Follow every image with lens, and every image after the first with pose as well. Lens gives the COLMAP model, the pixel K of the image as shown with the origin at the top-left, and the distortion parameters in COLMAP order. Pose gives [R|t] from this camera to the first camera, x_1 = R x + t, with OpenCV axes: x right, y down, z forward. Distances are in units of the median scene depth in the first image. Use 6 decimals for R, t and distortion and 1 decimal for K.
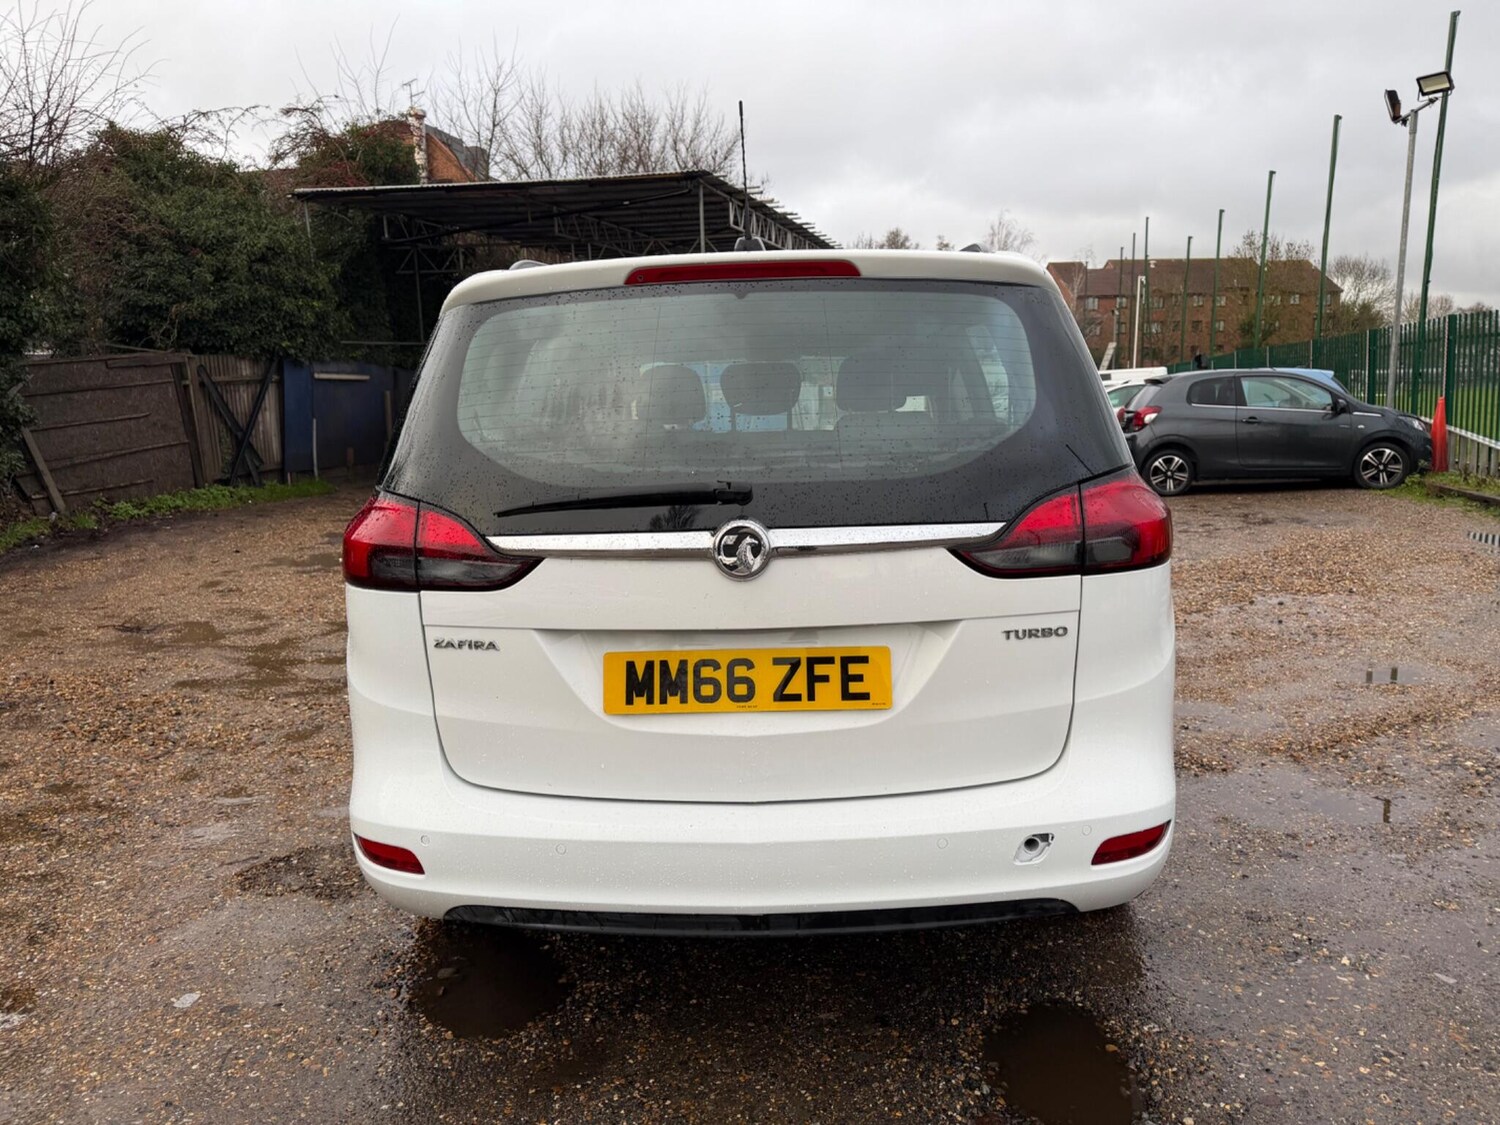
lens RADIAL K [[1056.0, 0, 765.0], [0, 1056.0, 557.7], [0, 0, 1]] dist [0.054340, -0.042876]
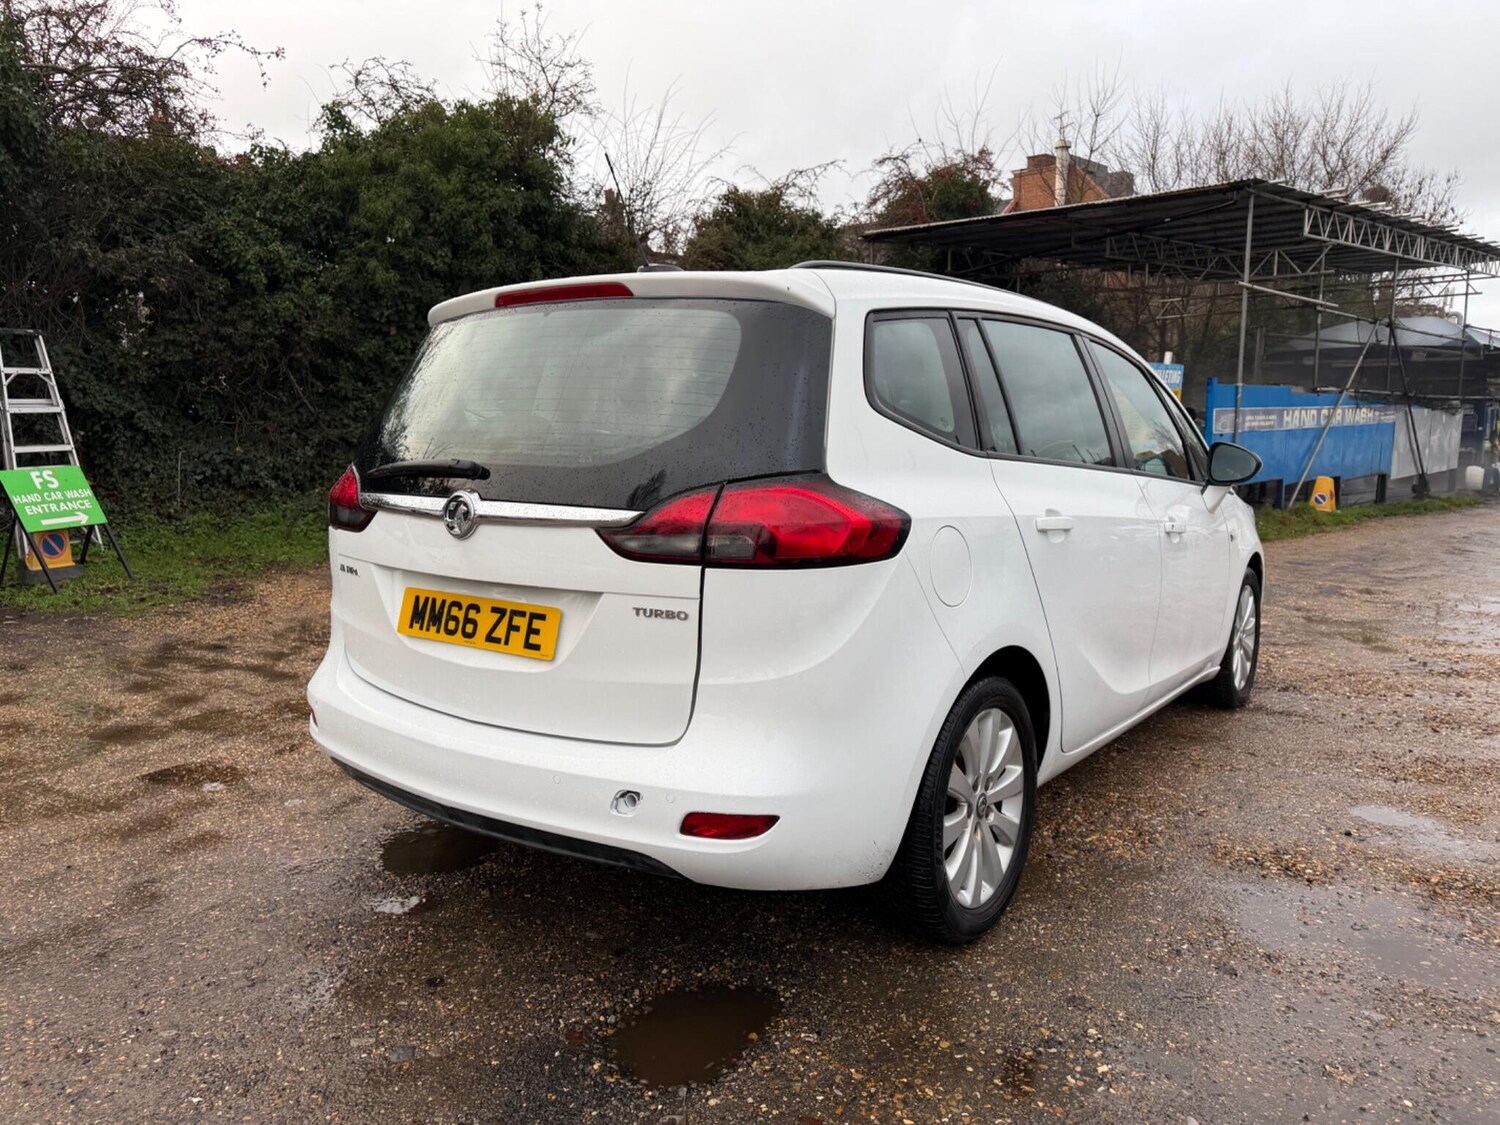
lens RADIAL K [[1086.8, 0, 759.5], [0, 1086.8, 571.0], [0, 0, 1]] dist [0.012328, -0.016325]
pose [[0.830459, 0.107435, -0.546622, 0.953547], [-0.117708, 0.992914, 0.016322, -0.003589], [0.544502, 0.050787, 0.837220, 0.107304]]
